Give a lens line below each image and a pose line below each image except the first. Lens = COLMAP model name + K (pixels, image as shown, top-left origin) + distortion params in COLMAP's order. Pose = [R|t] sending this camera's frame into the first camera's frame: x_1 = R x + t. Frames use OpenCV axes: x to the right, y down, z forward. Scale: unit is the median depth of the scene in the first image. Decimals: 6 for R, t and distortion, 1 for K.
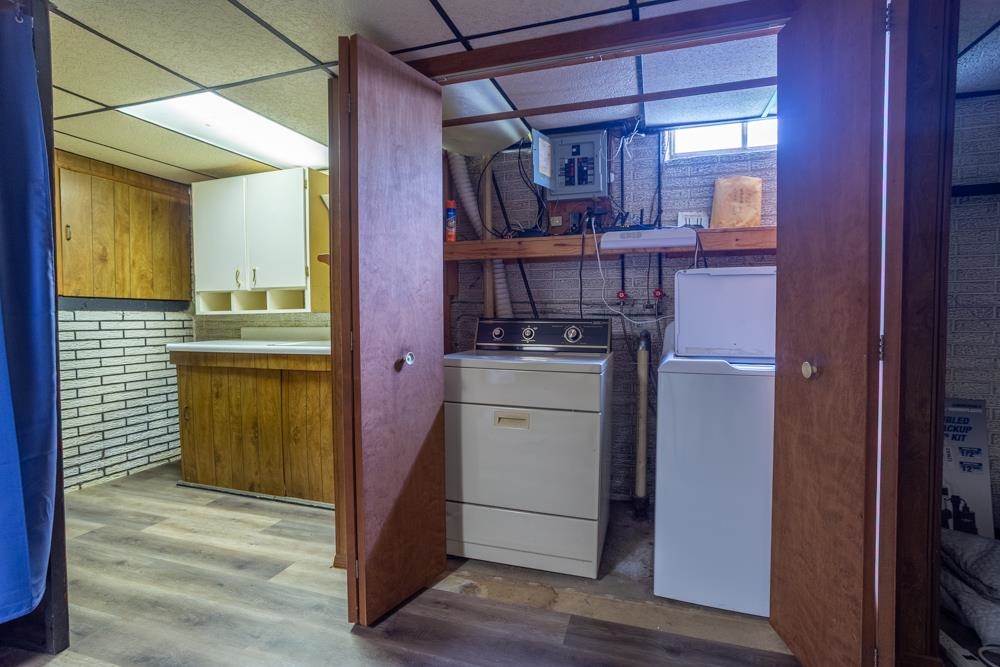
lens RADIAL K [[483.0, 0, 500.9], [0, 483.0, 332.5], [0, 0, 1]] dist [-0.003163, 0.000991]
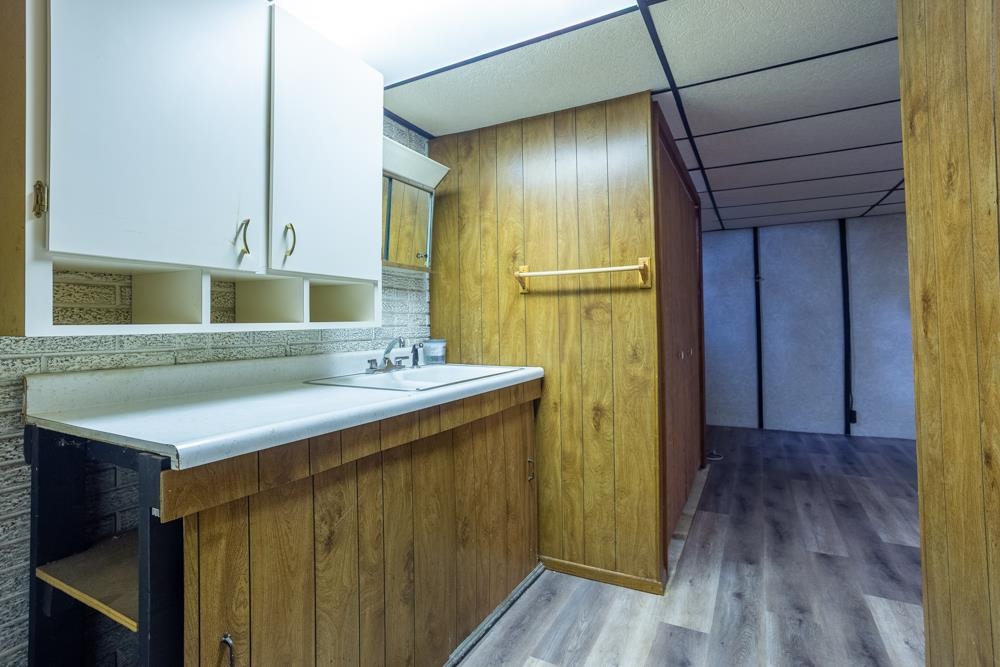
lens RADIAL K [[483.0, 0, 484.3], [0, 483.0, 316.5], [0, 0, 1]] dist [-0.003163, 0.000991]
pose [[0.196902, 0.021783, 0.980181, -1.008352], [0.048478, 0.998314, -0.031924, -0.034981], [-0.979224, 0.053803, 0.195514, 0.842373]]
